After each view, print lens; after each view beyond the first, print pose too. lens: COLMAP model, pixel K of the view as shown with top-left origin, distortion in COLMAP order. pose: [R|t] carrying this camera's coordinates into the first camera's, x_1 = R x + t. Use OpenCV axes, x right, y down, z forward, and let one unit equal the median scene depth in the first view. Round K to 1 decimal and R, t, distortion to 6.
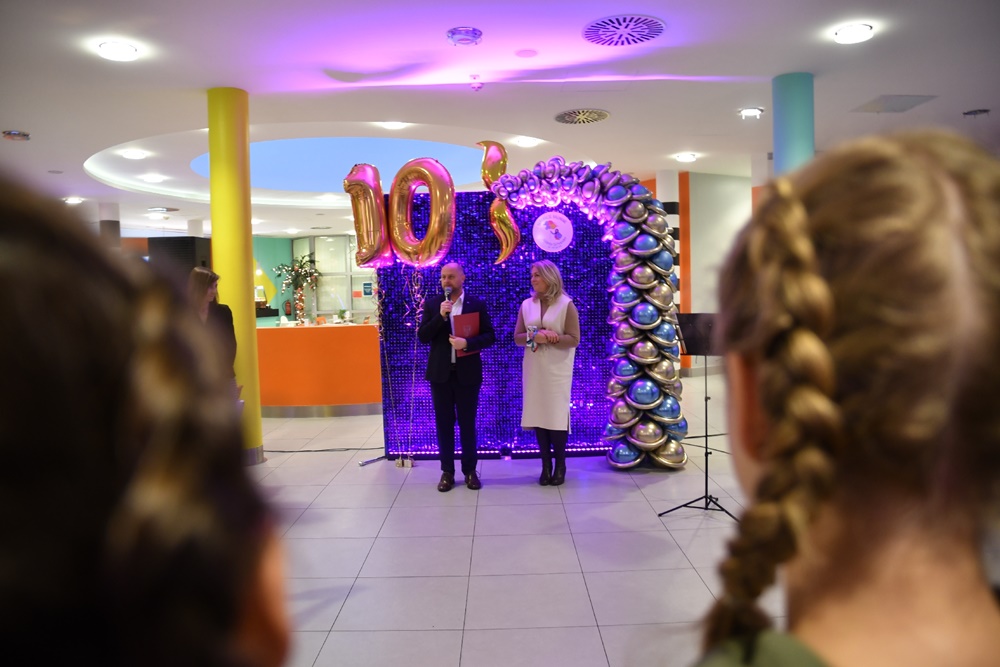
lens RADIAL K [[711.1, 0, 512.5], [0, 711.1, 328.8], [0, 0, 1]] dist [-0.120226, 0.000777]
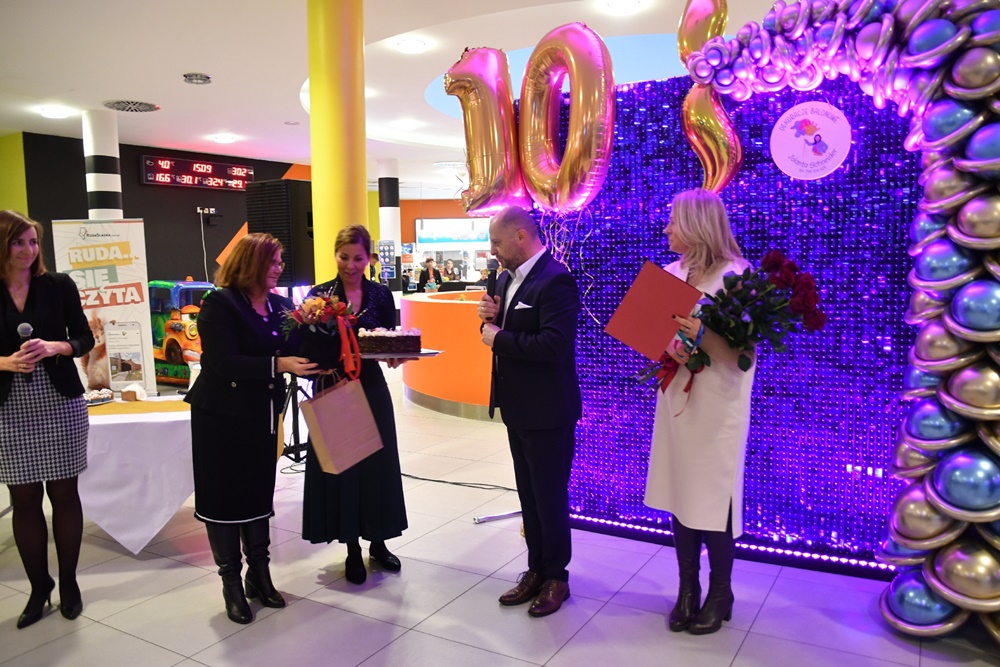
lens RADIAL K [[770.2, 0, 500.0], [0, 770.2, 333.5], [0, 0, 1]] dist [-0.095656, 0.098640]
pose [[0.853637, 0.053552, -0.518108, 0.166958], [-0.031513, 0.998188, 0.051252, -0.017903], [0.519914, -0.027423, 0.853778, 0.426308]]
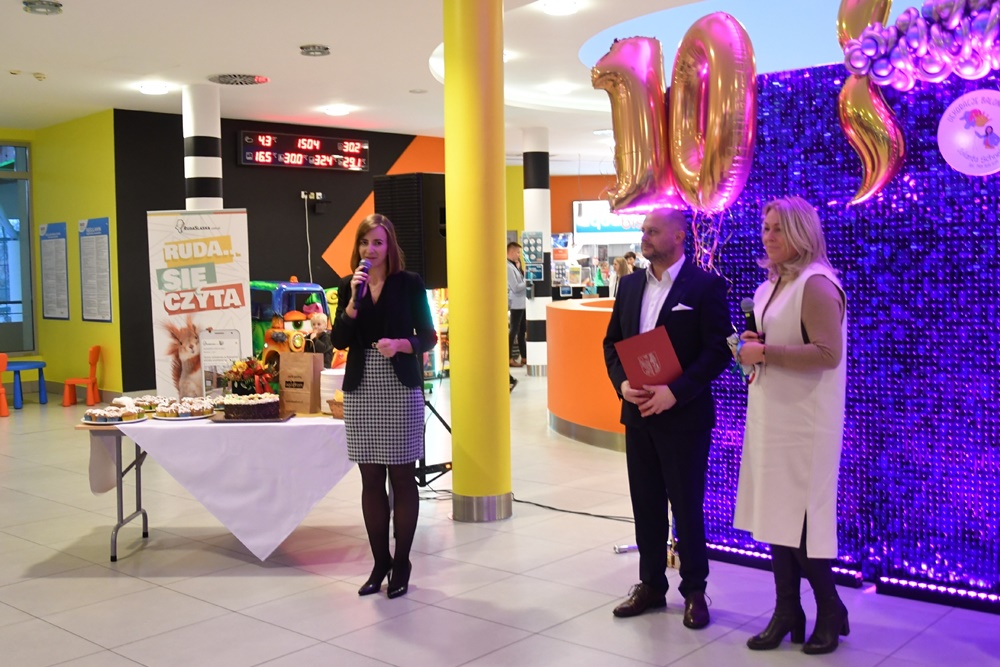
lens RADIAL K [[1105.7, 0, 464.9], [0, 1105.7, 319.5], [0, 0, 1]] dist [-0.020431, 0.007661]
pose [[0.725156, 0.044409, -0.687152, 0.334986], [-0.039256, 0.998961, 0.023134, -0.016518], [0.687465, 0.010200, 0.726146, 0.244182]]
